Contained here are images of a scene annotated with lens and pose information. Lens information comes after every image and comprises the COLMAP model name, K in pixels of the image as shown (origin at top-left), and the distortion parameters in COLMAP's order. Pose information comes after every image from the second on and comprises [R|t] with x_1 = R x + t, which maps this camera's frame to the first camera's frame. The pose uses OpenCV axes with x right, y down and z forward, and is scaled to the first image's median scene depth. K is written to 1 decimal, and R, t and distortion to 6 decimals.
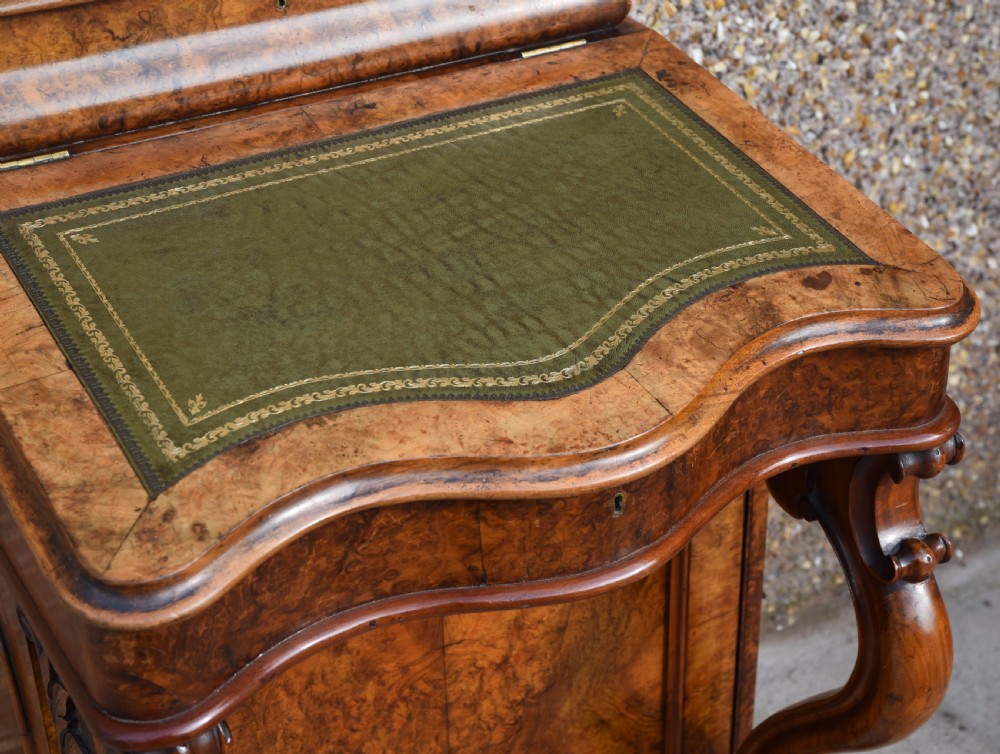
lens RADIAL K [[1704.3, 0, 553.4], [0, 1704.3, 389.1], [0, 0, 1]] dist [0.049427, 0.203596]
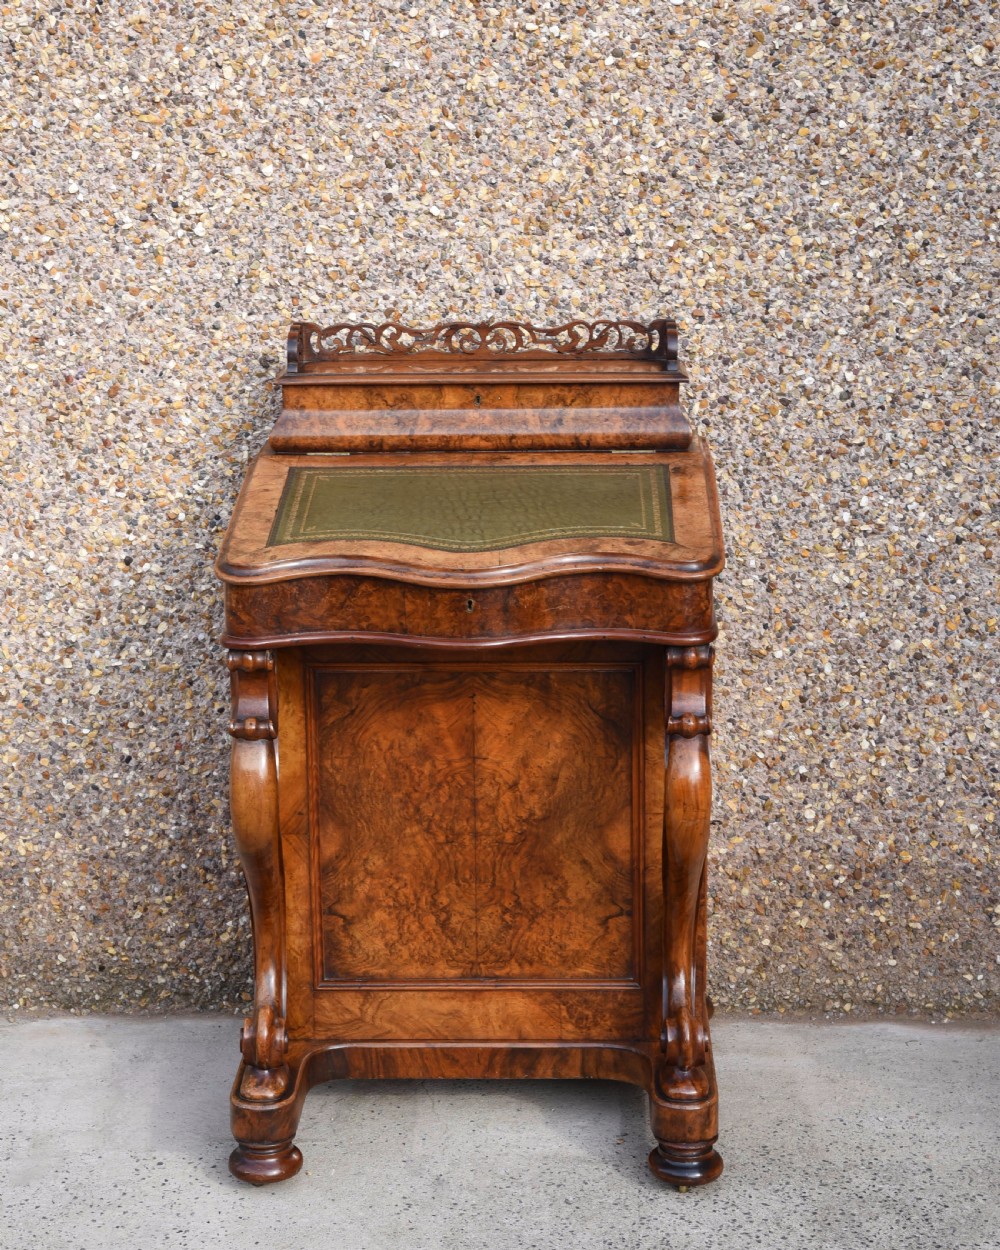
lens RADIAL K [[2572.3, 0, 461.3], [0, 2572.3, 603.6], [0, 0, 1]] dist [0.072106, 0.282953]
pose [[0.825728, 0.123103, -0.550472, 1.541259], [-0.281325, 0.935734, -0.212739, 0.645864], [0.488906, 0.330526, 0.807294, -1.345671]]
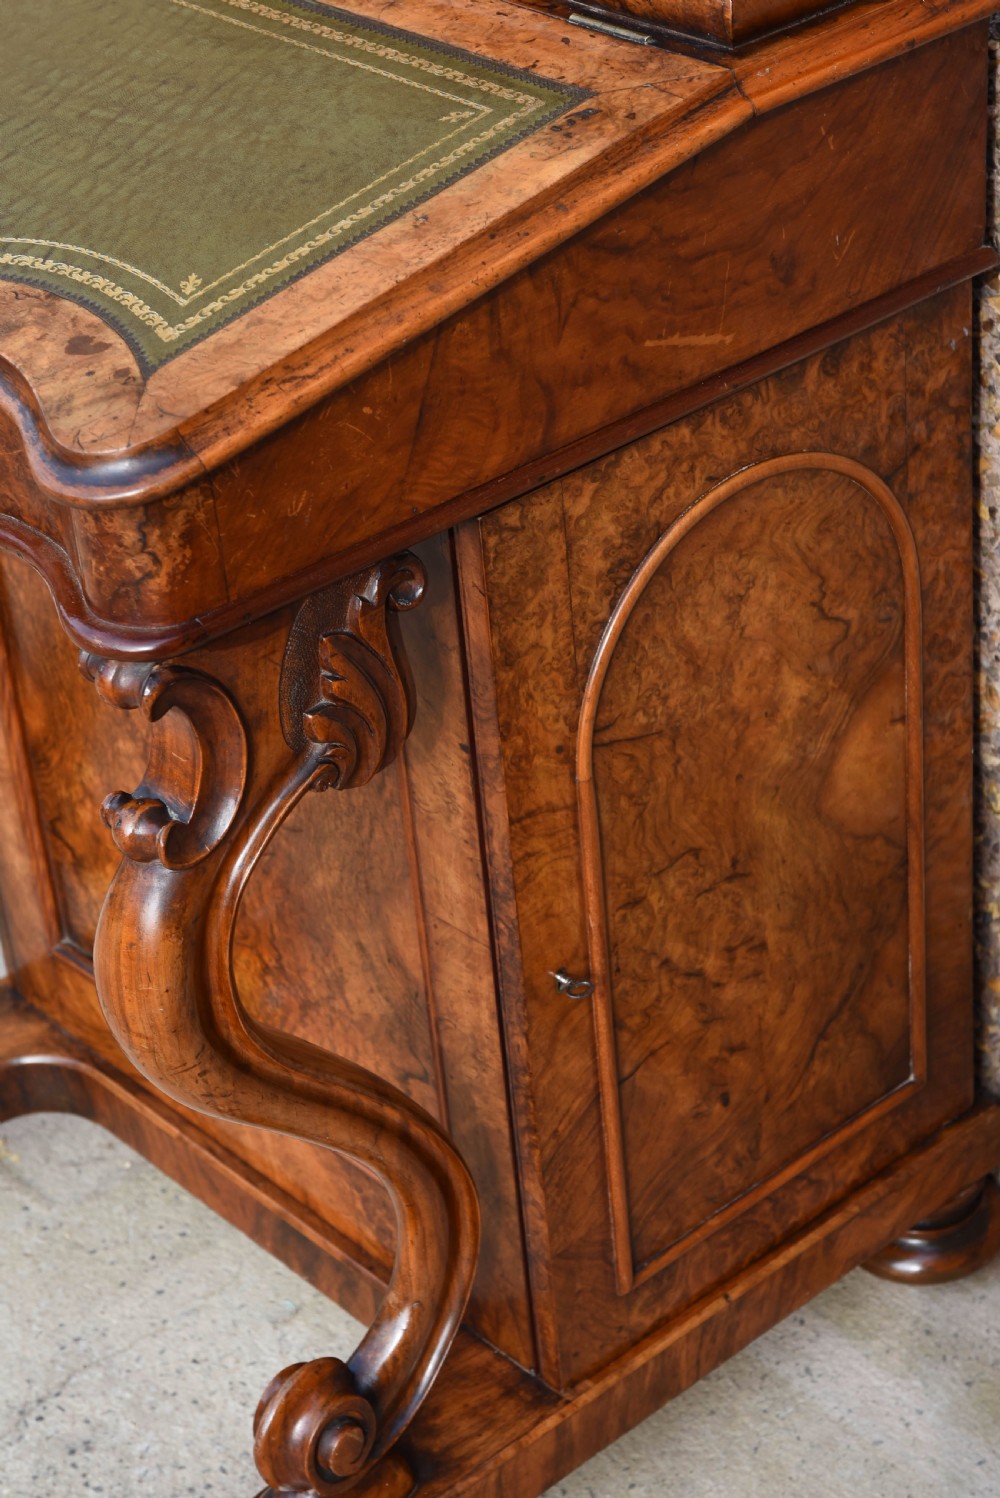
lens RADIAL K [[3072.6, 0, 519.4], [0, 3072.6, 755.1], [0, 0, 1]] dist [0.139597, 0.282618]
pose [[0.166605, 0.524412, -0.835006, 1.335212], [-0.438626, 0.797855, 0.413563, -0.533304], [0.883091, 0.297354, 0.362947, 0.725287]]
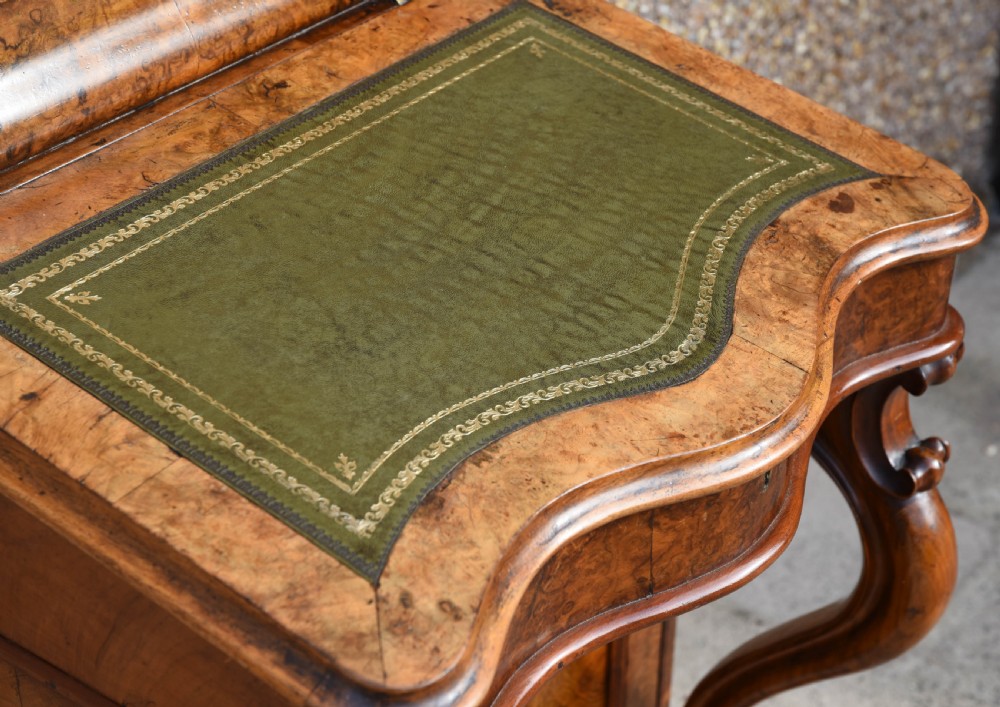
lens RADIAL K [[1873.7, 0, 521.2], [0, 1873.7, 367.7], [0, 0, 1]] dist [0.127163, 0.244754]
pose [[0.926391, -0.190089, 0.325064, -0.361893], [0.176658, 0.981734, 0.070640, -0.077828], [-0.332554, -0.008015, 0.943050, 0.066975]]
